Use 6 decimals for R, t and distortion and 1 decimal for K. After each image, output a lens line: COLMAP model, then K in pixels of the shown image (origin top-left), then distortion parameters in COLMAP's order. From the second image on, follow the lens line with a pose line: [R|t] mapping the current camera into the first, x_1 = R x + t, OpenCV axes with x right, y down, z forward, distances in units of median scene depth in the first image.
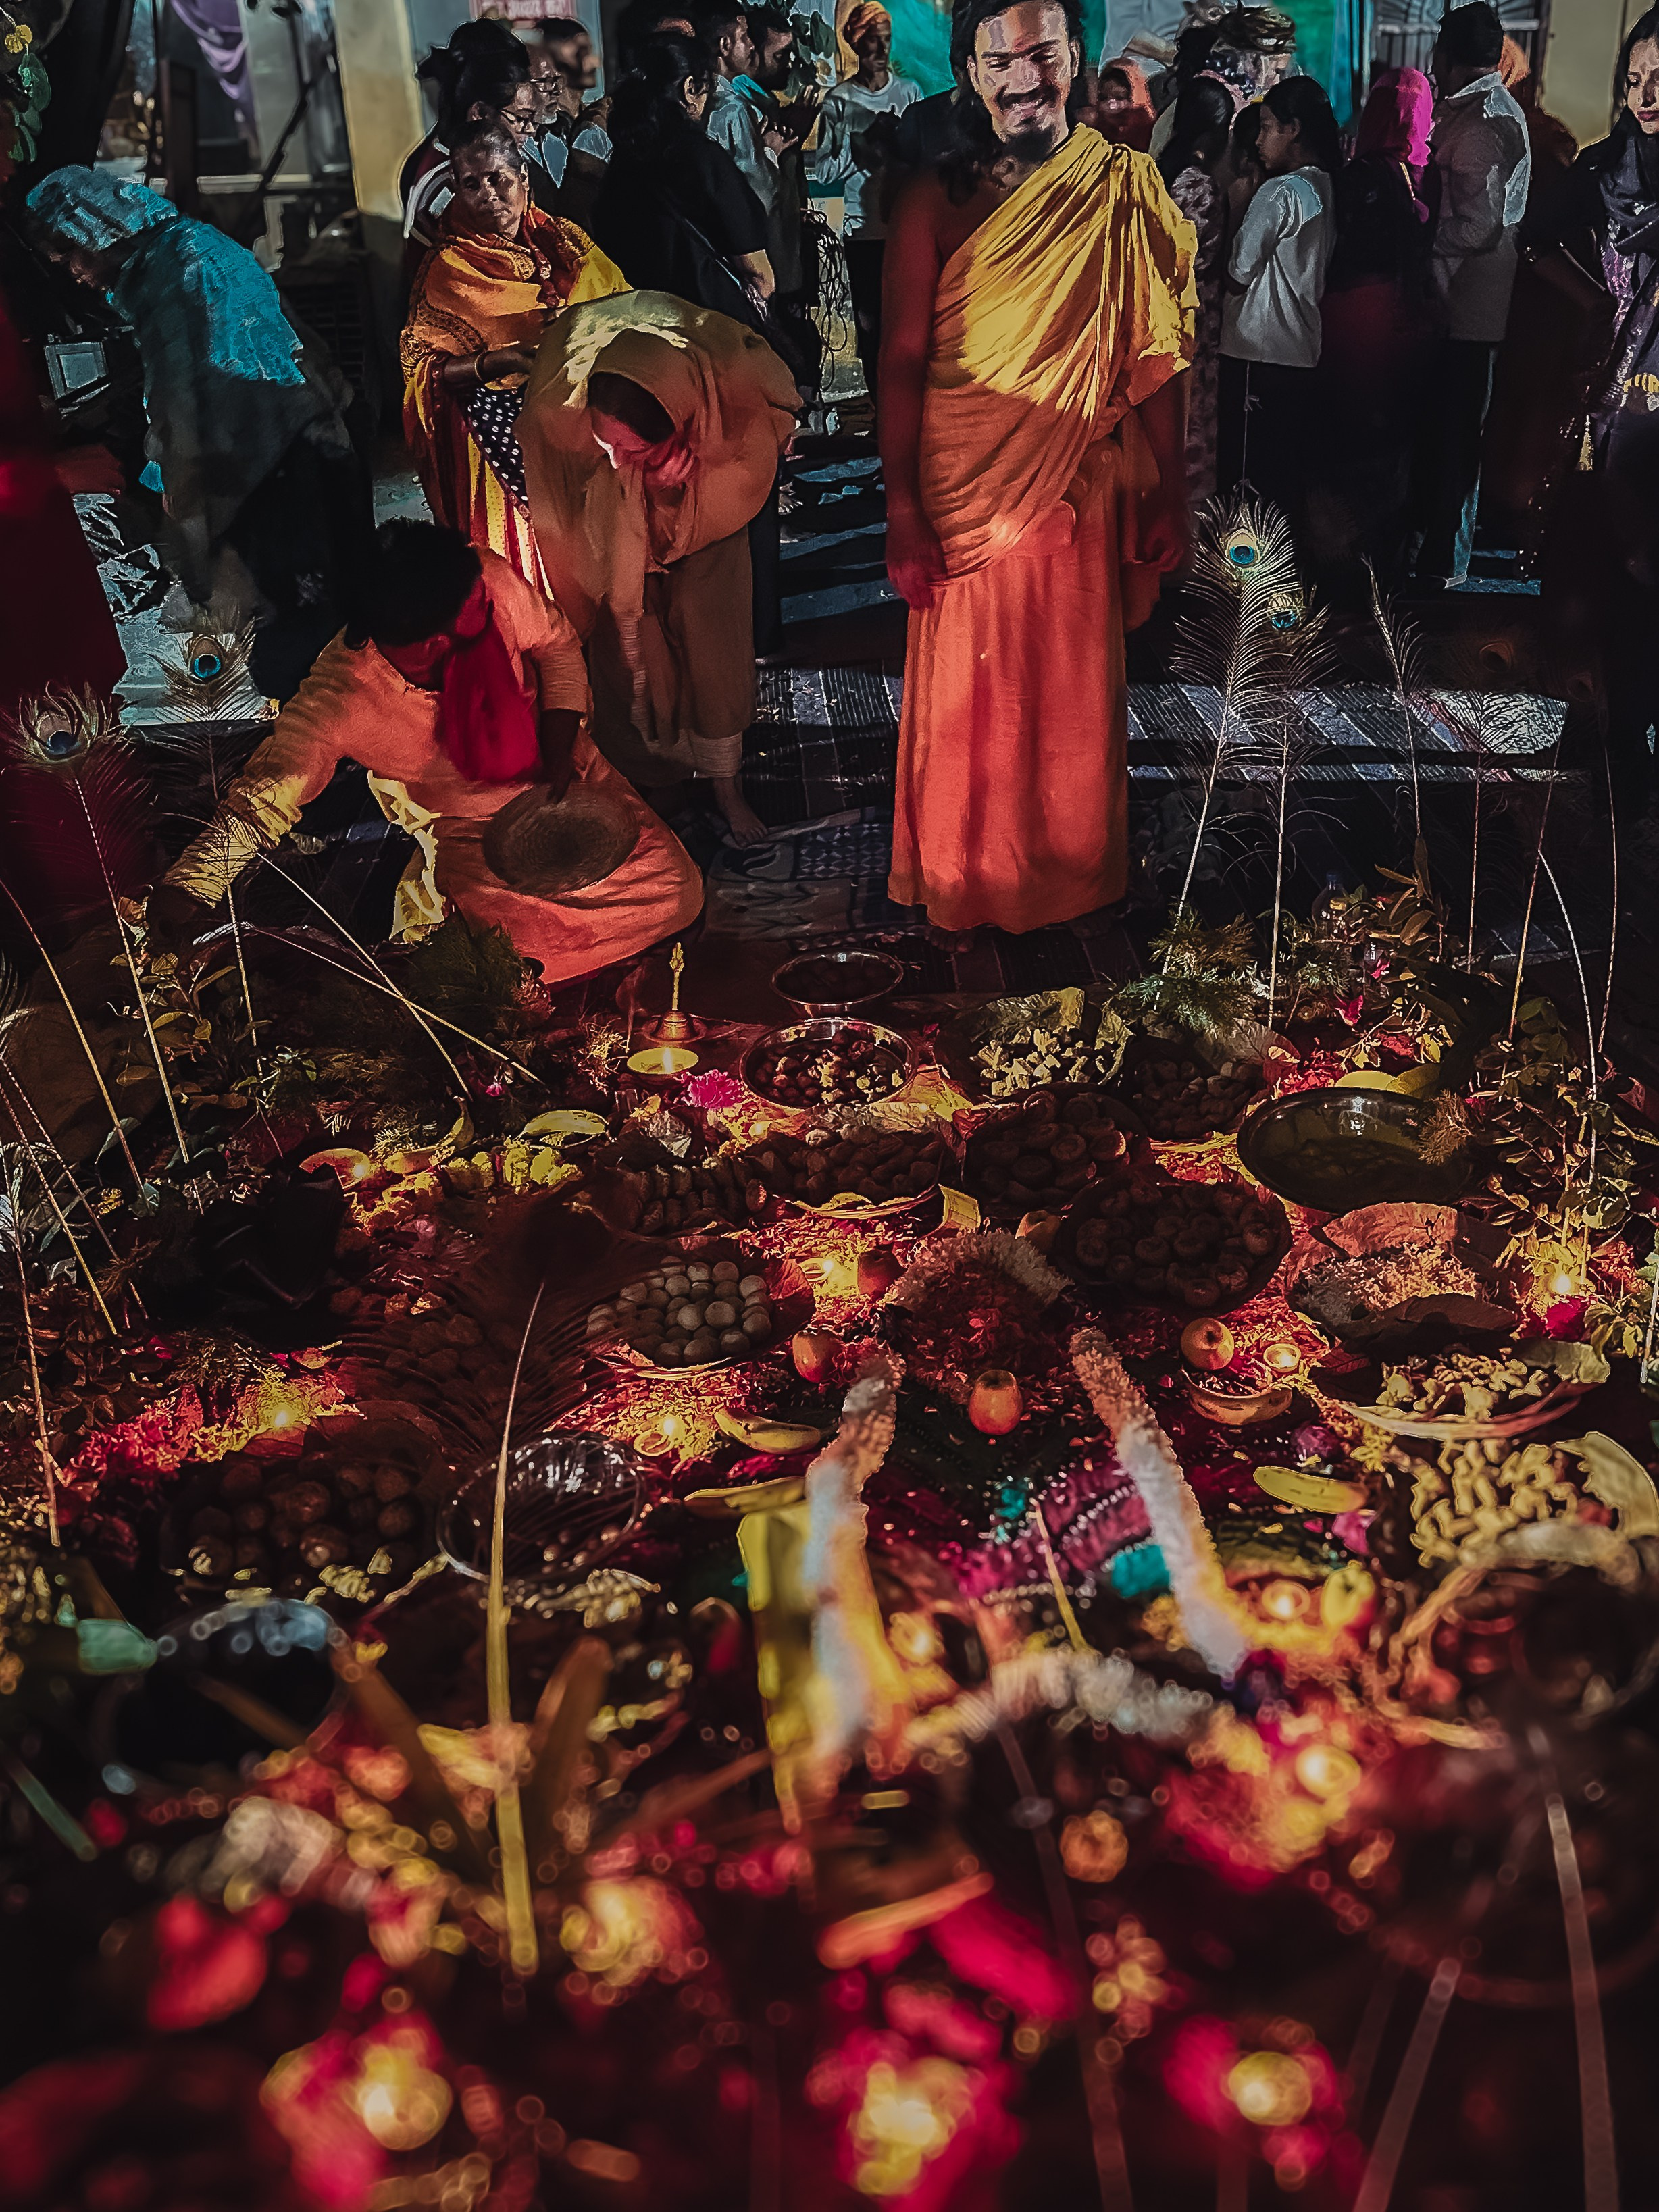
lens RADIAL K [[1839.2, 0, 890.8], [0, 1839.2, 989.5], [0, 0, 1]] dist [0.002522, -0.009255]
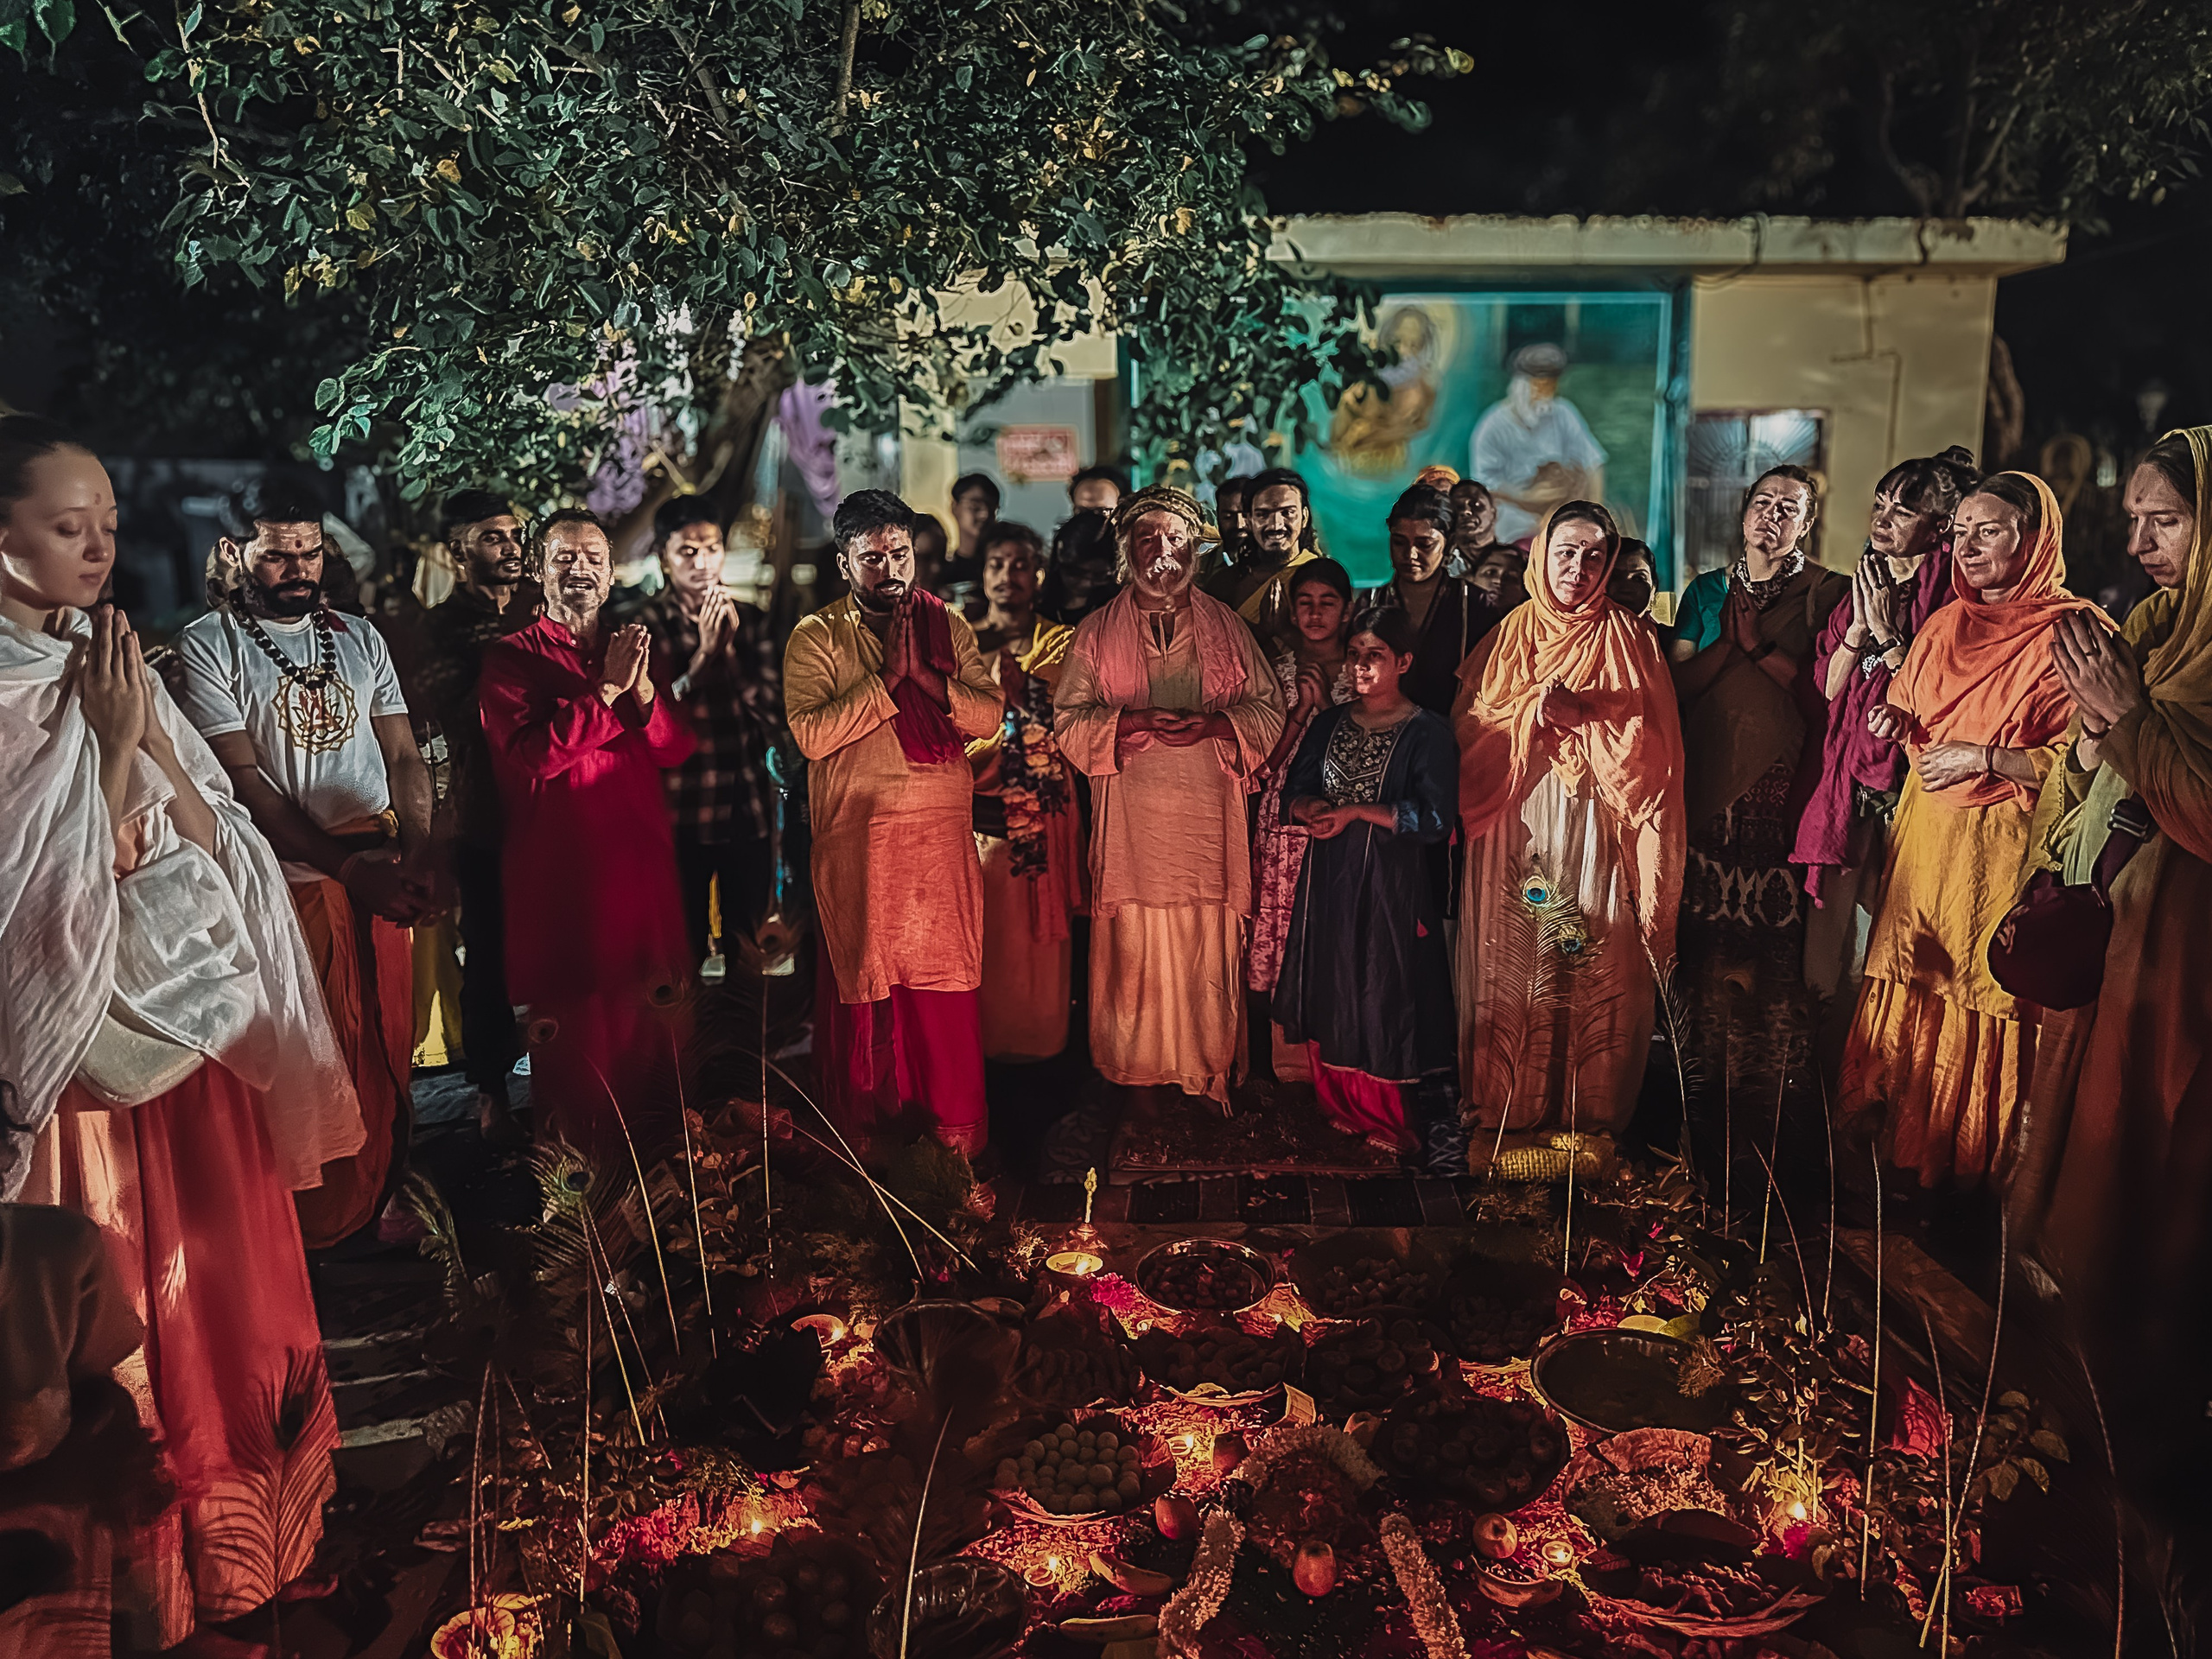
lens RADIAL K [[1540.1, 0, 1102.1], [0, 1540.1, 851.3], [0, 0, 1]] dist [-0.019772, 0.001050]
pose [[0.990715, 0.040651, -0.129737, 0.027110], [-0.069255, 0.972062, -0.224276, -0.002282], [0.116995, 0.231178, 0.965851, -0.112481]]
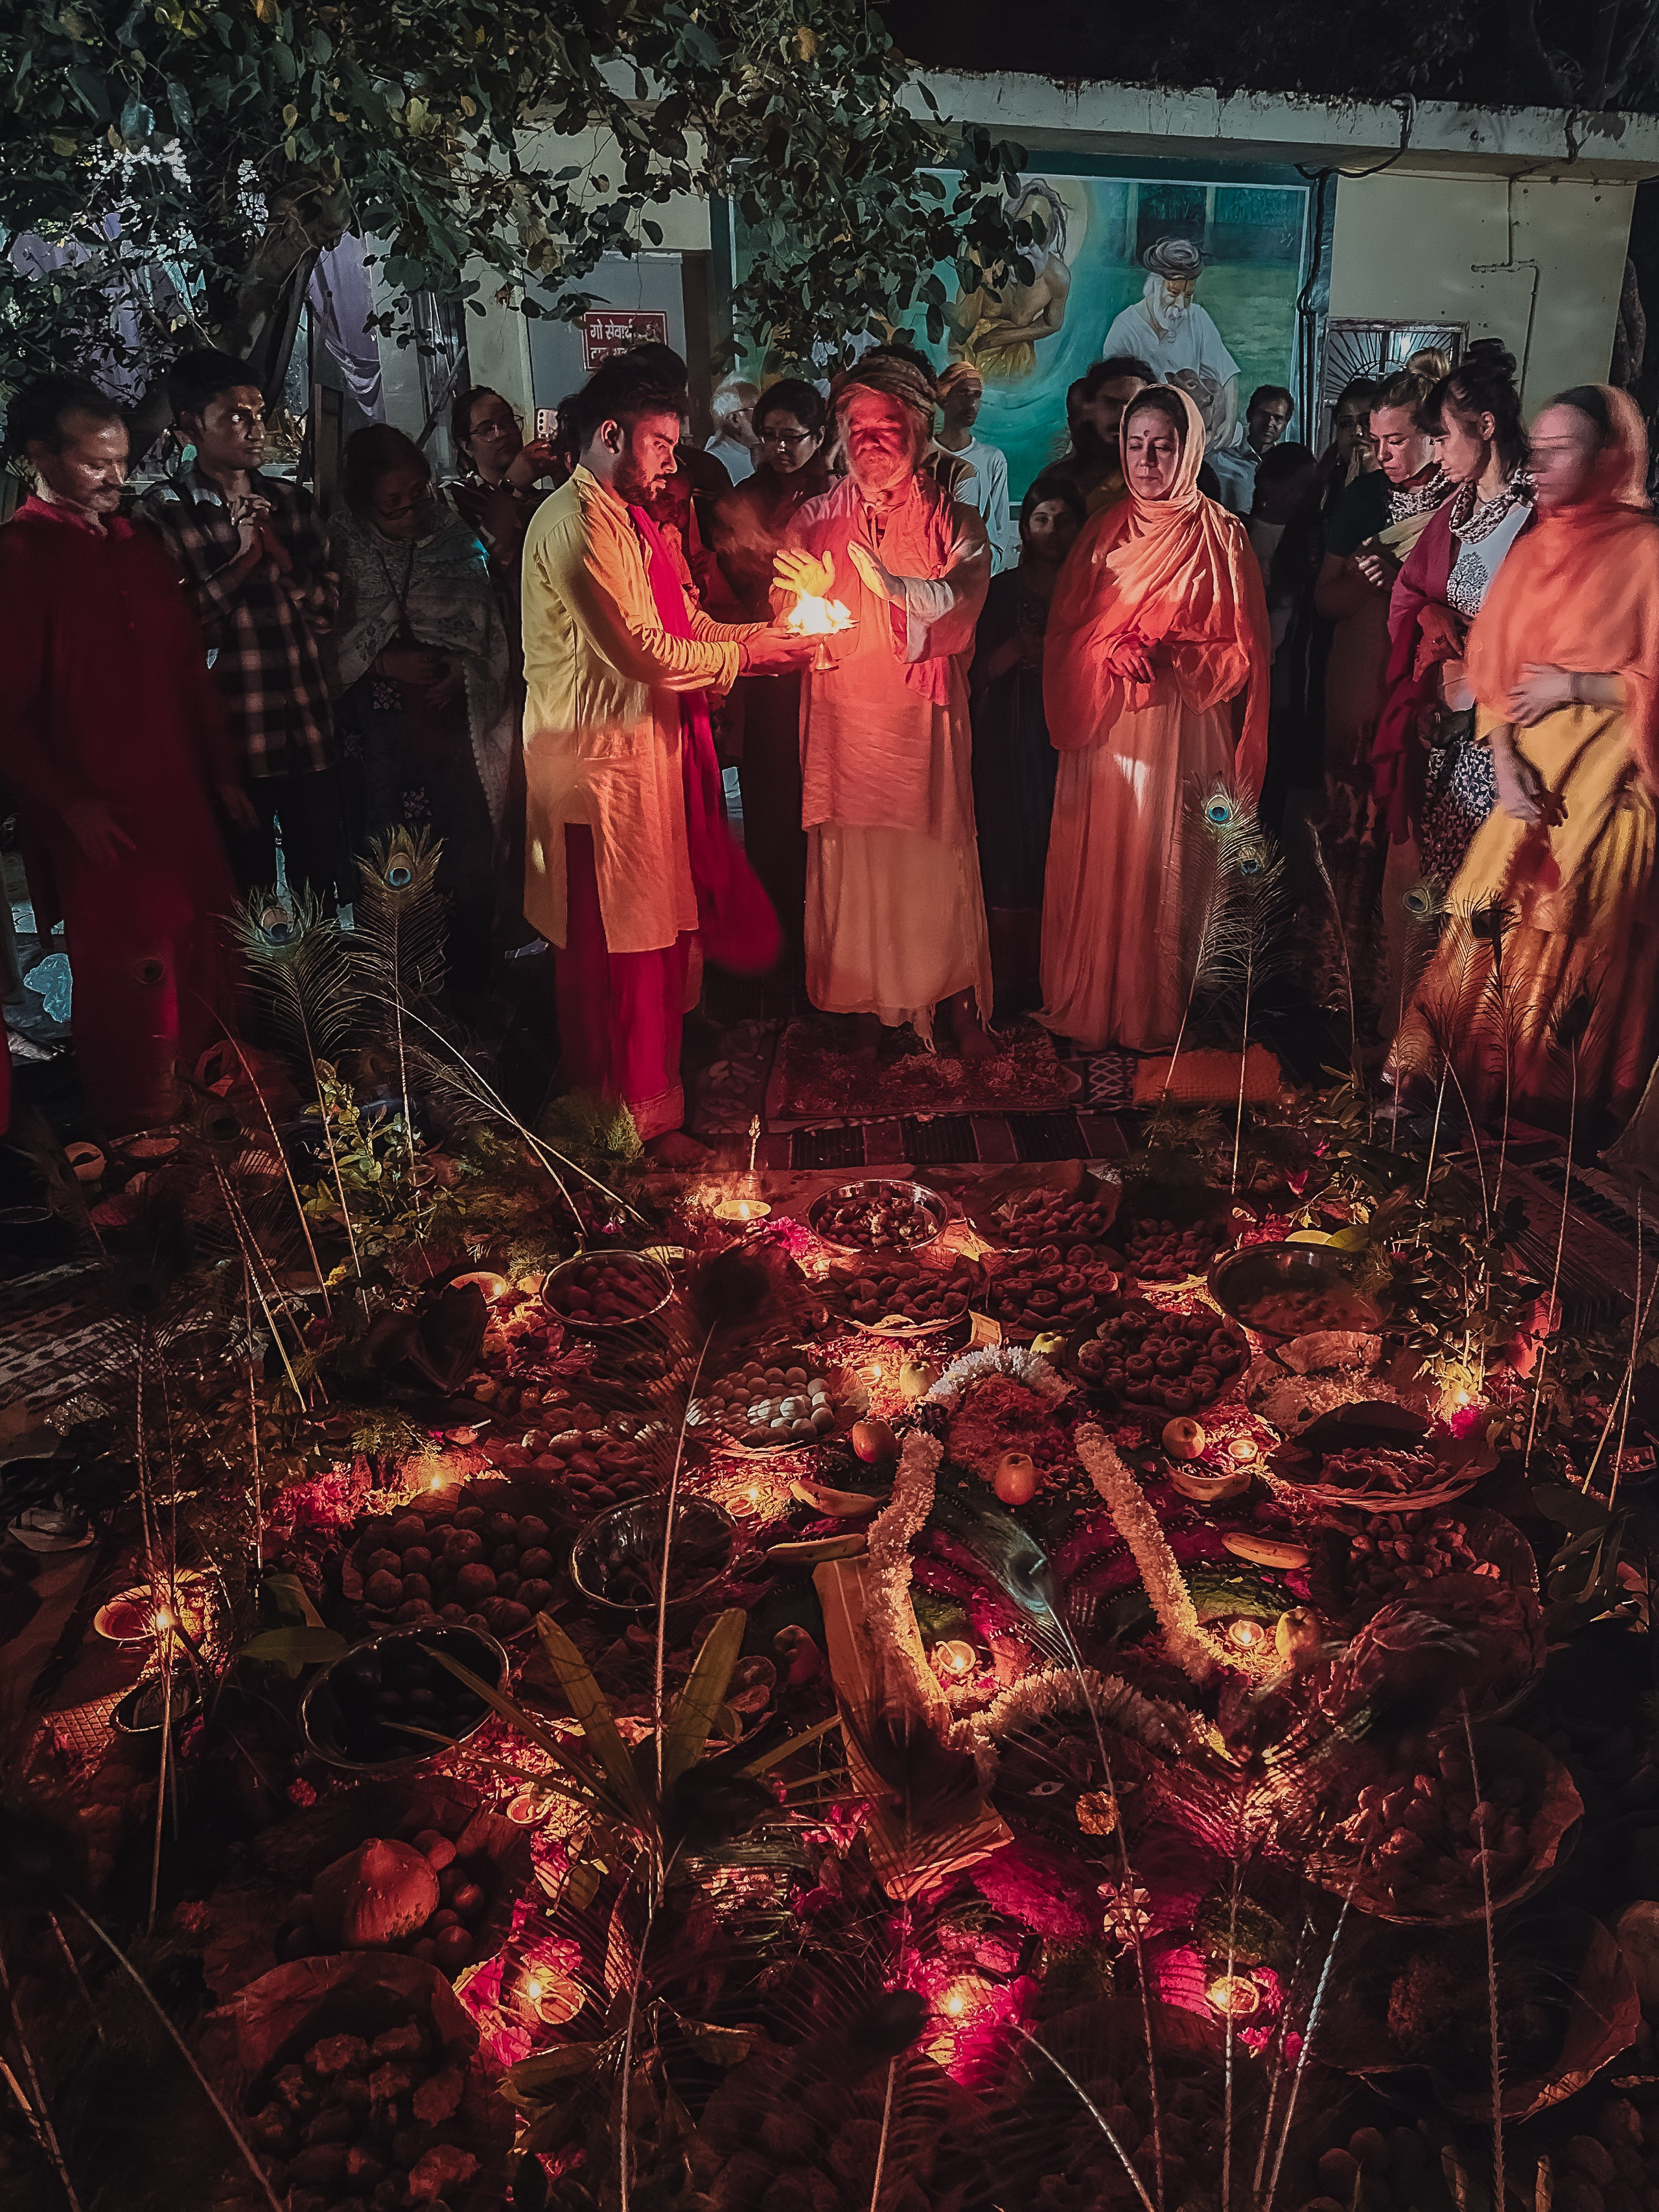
lens RADIAL K [[1581.2, 0, 949.2], [0, 1581.2, 1095.5], [0, 0, 1]] dist [0.001492, 0.000056]
pose [[0.999108, 0.026489, 0.032887, -0.028374], [-0.024604, 0.998102, -0.056445, 0.023898], [-0.034320, 0.055585, 0.997864, -0.080254]]
